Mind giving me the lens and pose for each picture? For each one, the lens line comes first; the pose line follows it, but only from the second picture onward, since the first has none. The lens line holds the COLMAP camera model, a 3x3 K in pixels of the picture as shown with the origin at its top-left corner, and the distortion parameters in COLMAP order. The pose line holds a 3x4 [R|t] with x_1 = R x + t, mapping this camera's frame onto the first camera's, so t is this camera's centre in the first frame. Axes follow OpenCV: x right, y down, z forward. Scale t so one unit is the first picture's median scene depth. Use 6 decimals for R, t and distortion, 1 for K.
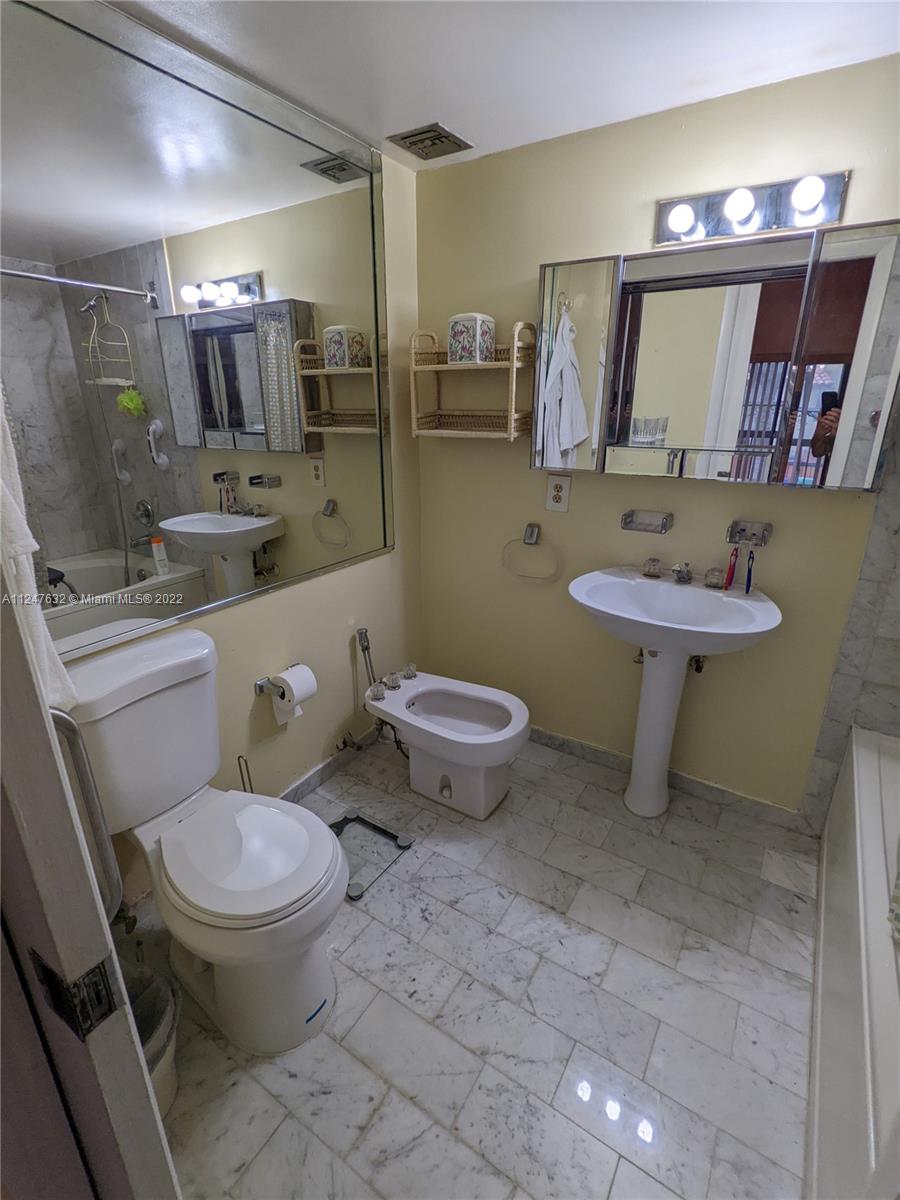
lens RADIAL K [[570.3, 0, 450.0], [0, 570.3, 600.9], [0, 0, 1]] dist [0.002779, 0.002087]
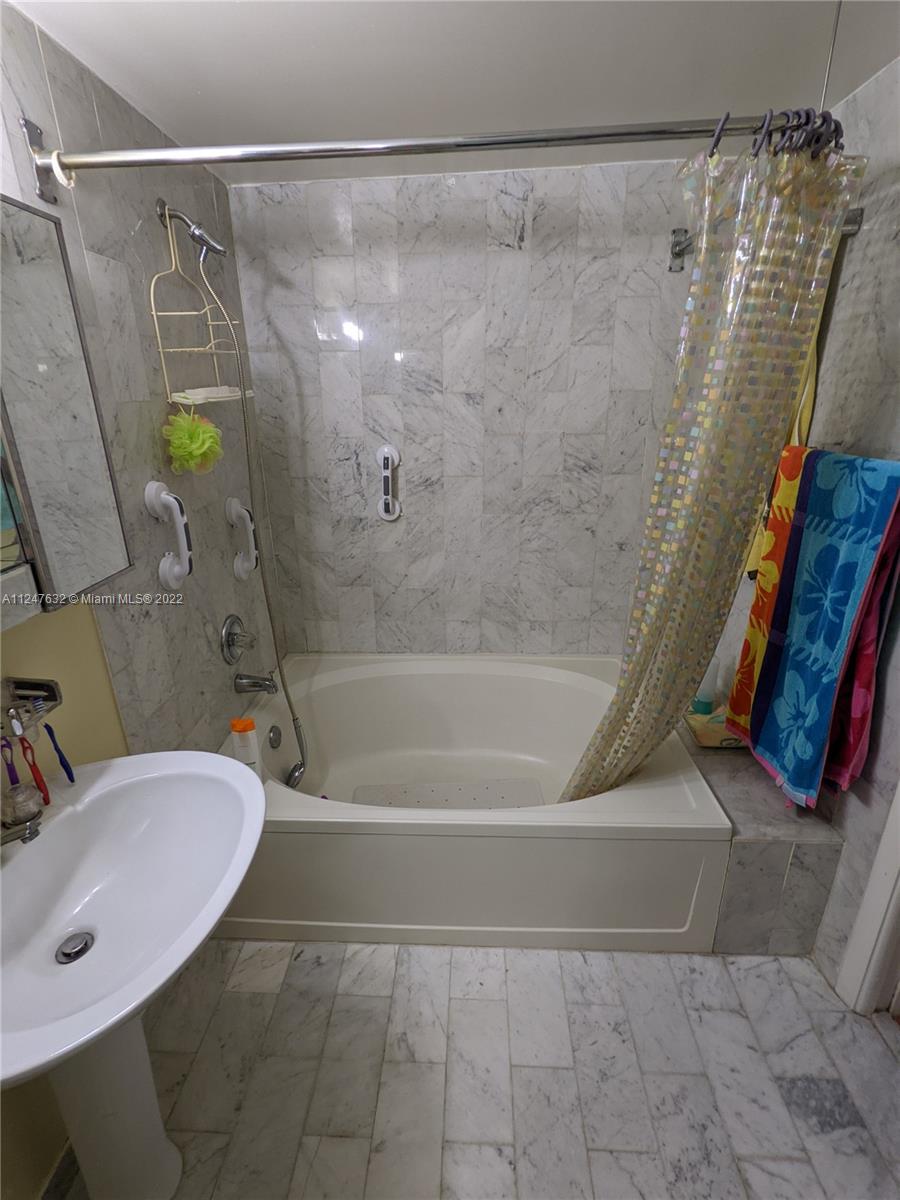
lens RADIAL K [[570.3, 0, 449.3], [0, 570.3, 600.9], [0, 0, 1]] dist [0.002779, 0.002087]
pose [[-0.505889, -0.297279, 0.809754, -0.128496], [0.303623, 0.817297, 0.489734, -0.398859], [-0.807397, 0.493611, -0.323201, 0.903207]]
